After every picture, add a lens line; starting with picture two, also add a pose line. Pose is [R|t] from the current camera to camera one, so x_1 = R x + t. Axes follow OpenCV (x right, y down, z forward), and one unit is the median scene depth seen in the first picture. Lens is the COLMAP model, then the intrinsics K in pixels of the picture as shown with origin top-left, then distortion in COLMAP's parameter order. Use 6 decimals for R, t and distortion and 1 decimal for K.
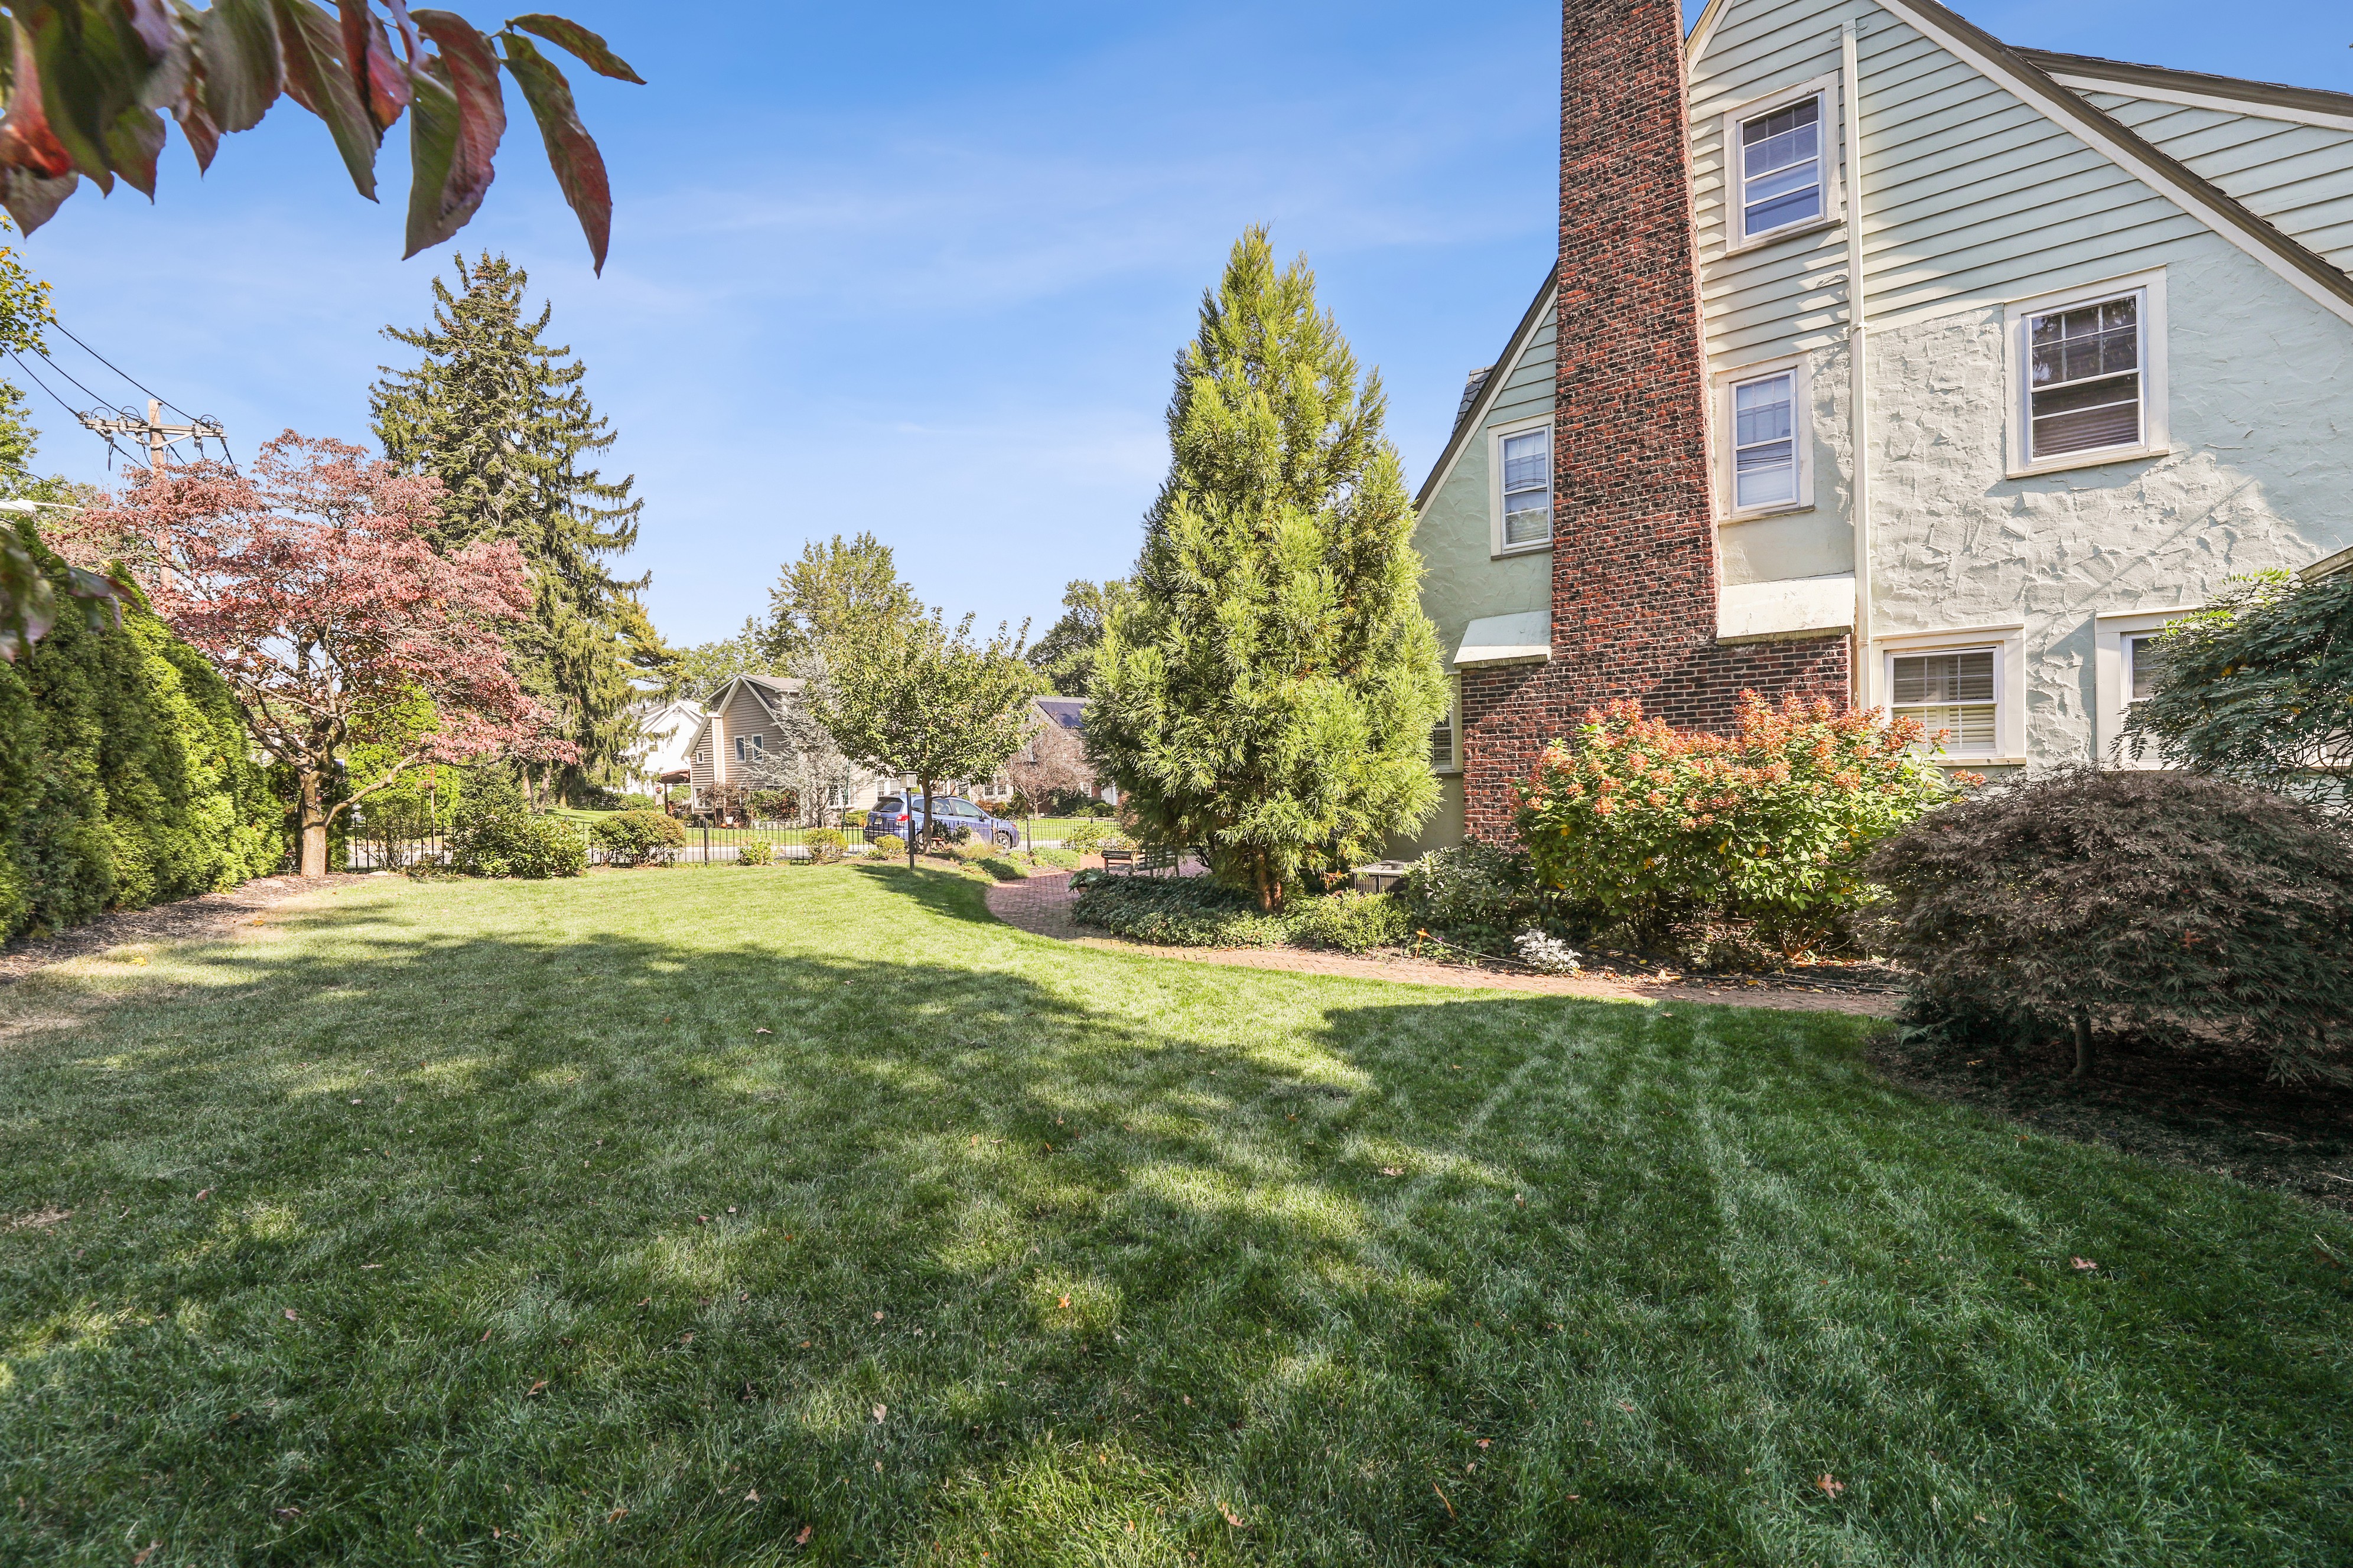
lens RADIAL K [[985.2, 0, 1166.5], [0, 985.2, 789.8], [0, 0, 1]] dist [0.013413, -0.000071]
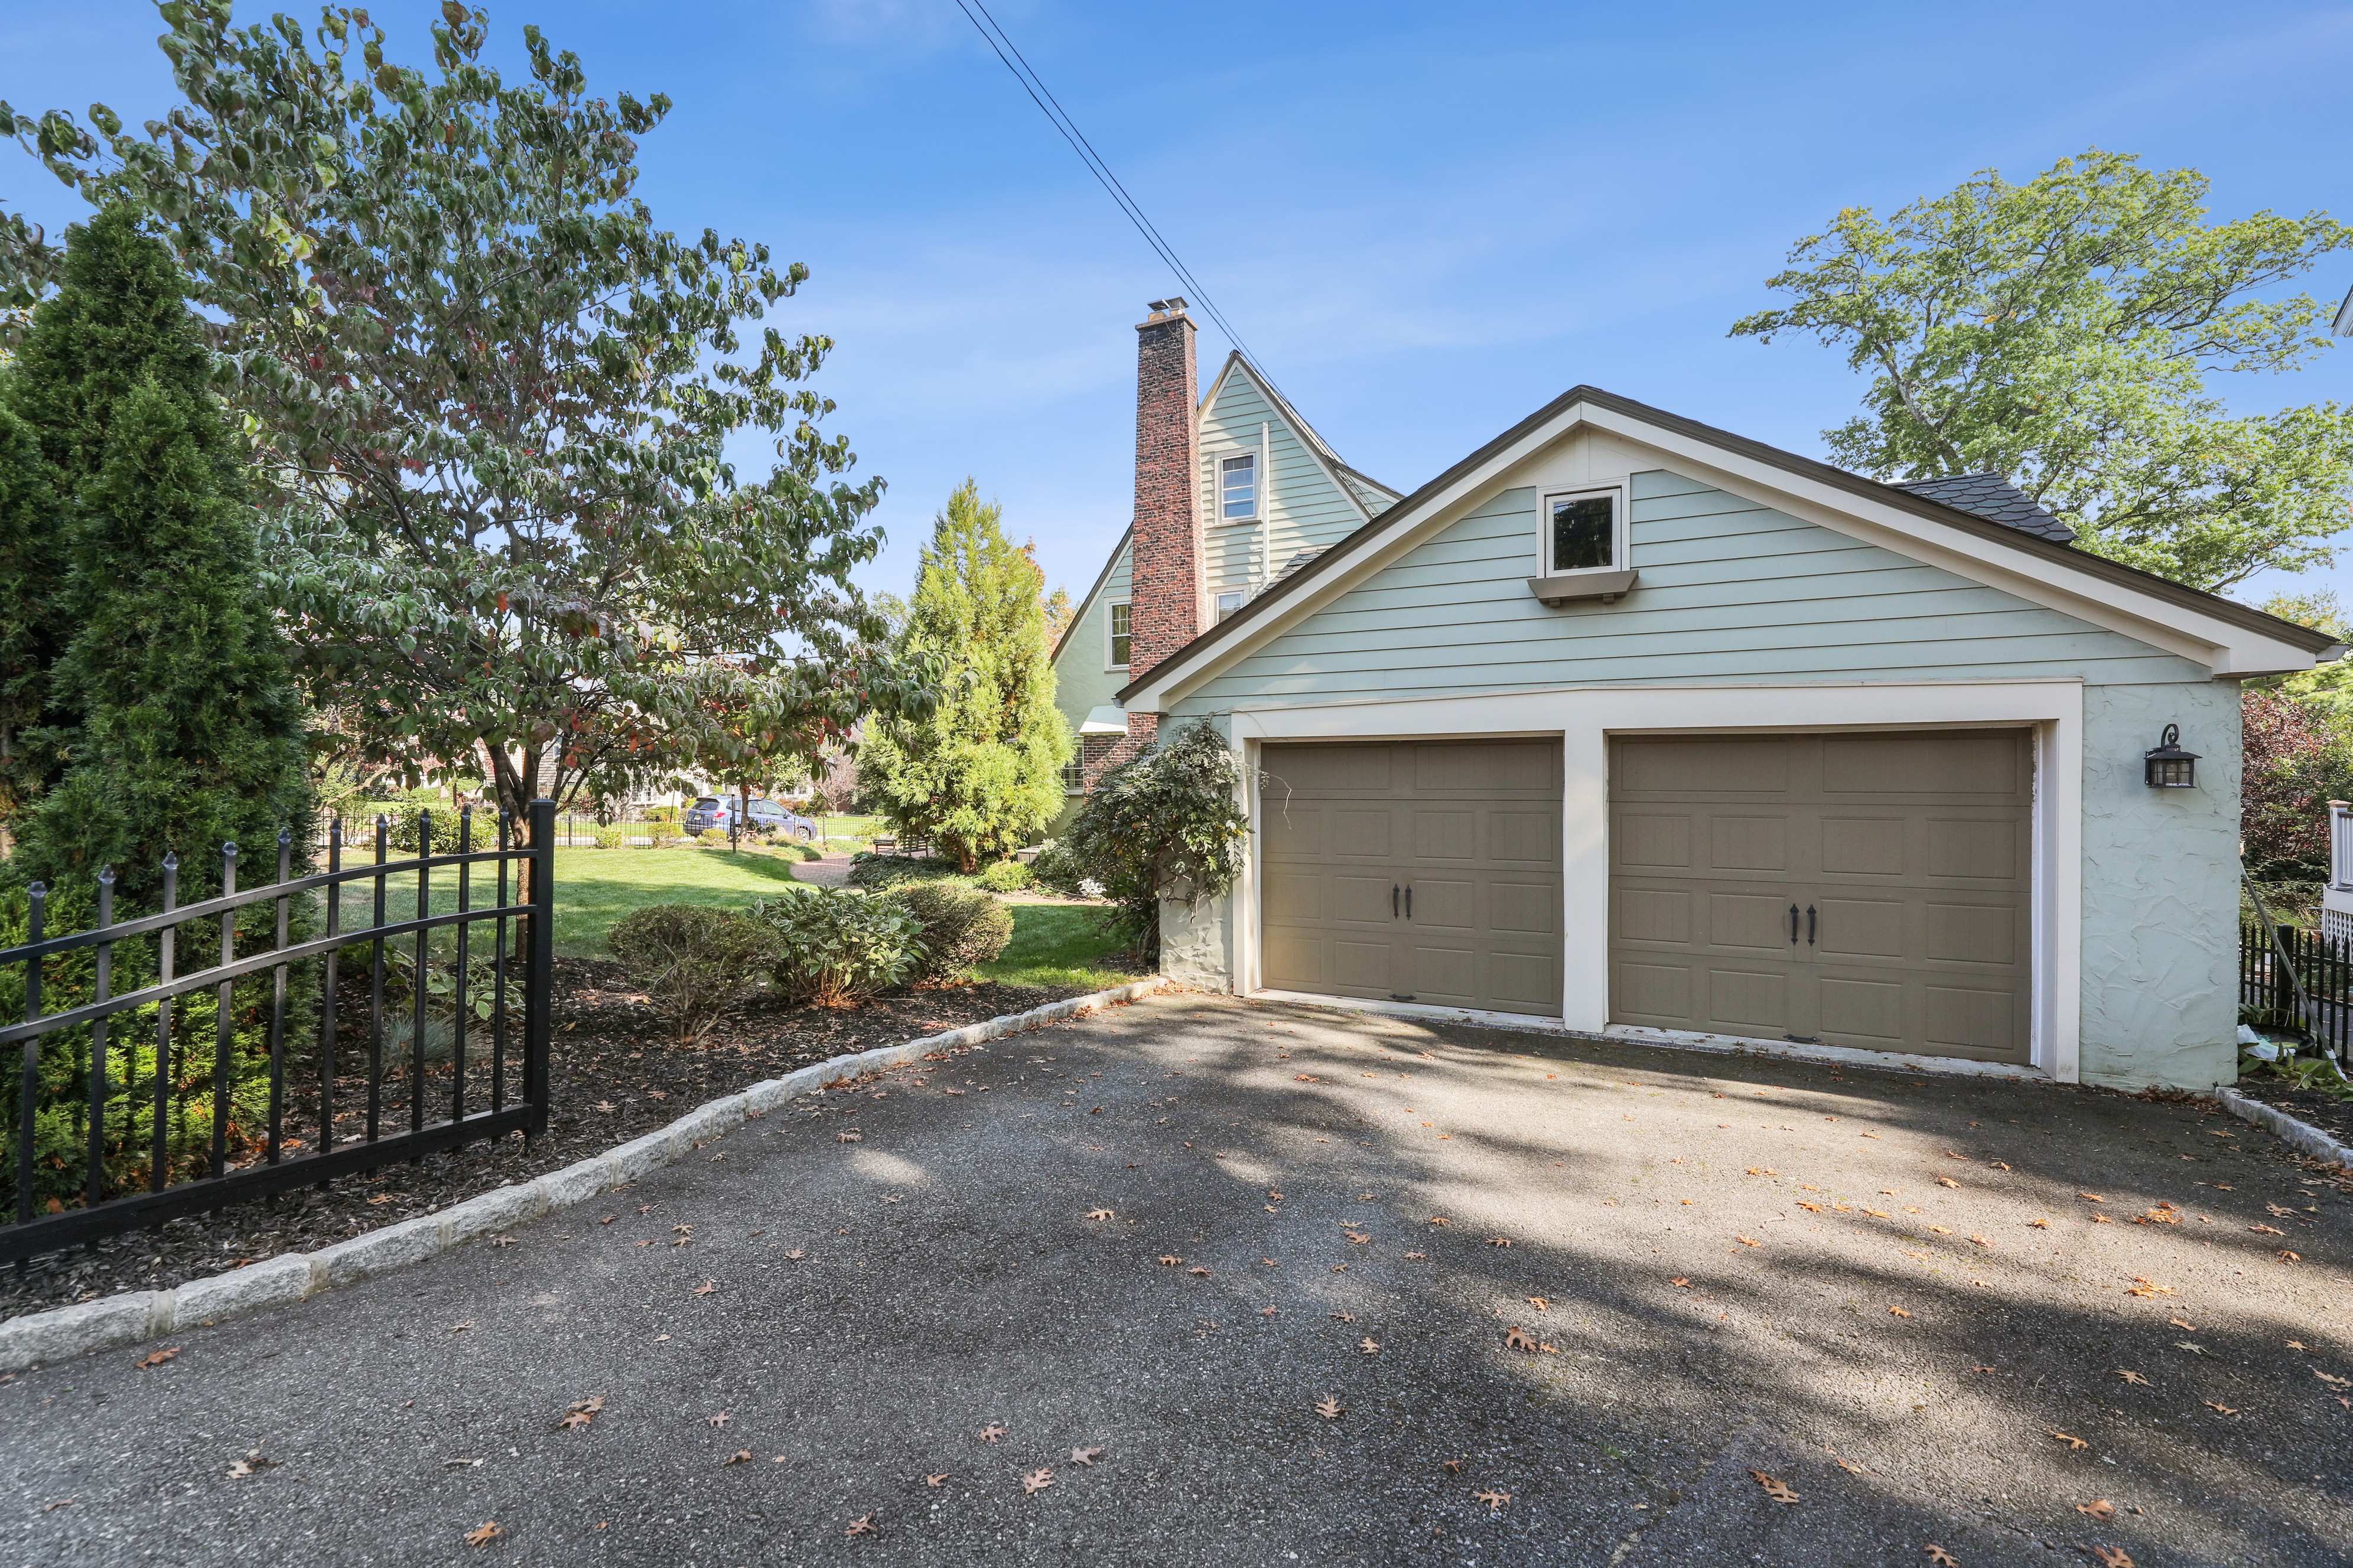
lens RADIAL K [[985.2, 0, 1185.0], [0, 985.2, 773.9], [0, 0, 1]] dist [0.013413, -0.000071]
pose [[0.978882, 0.022075, 0.203231, 0.136056], [-0.018841, 0.999663, -0.017832, -0.029991], [-0.203556, 0.013627, 0.978968, -0.840085]]
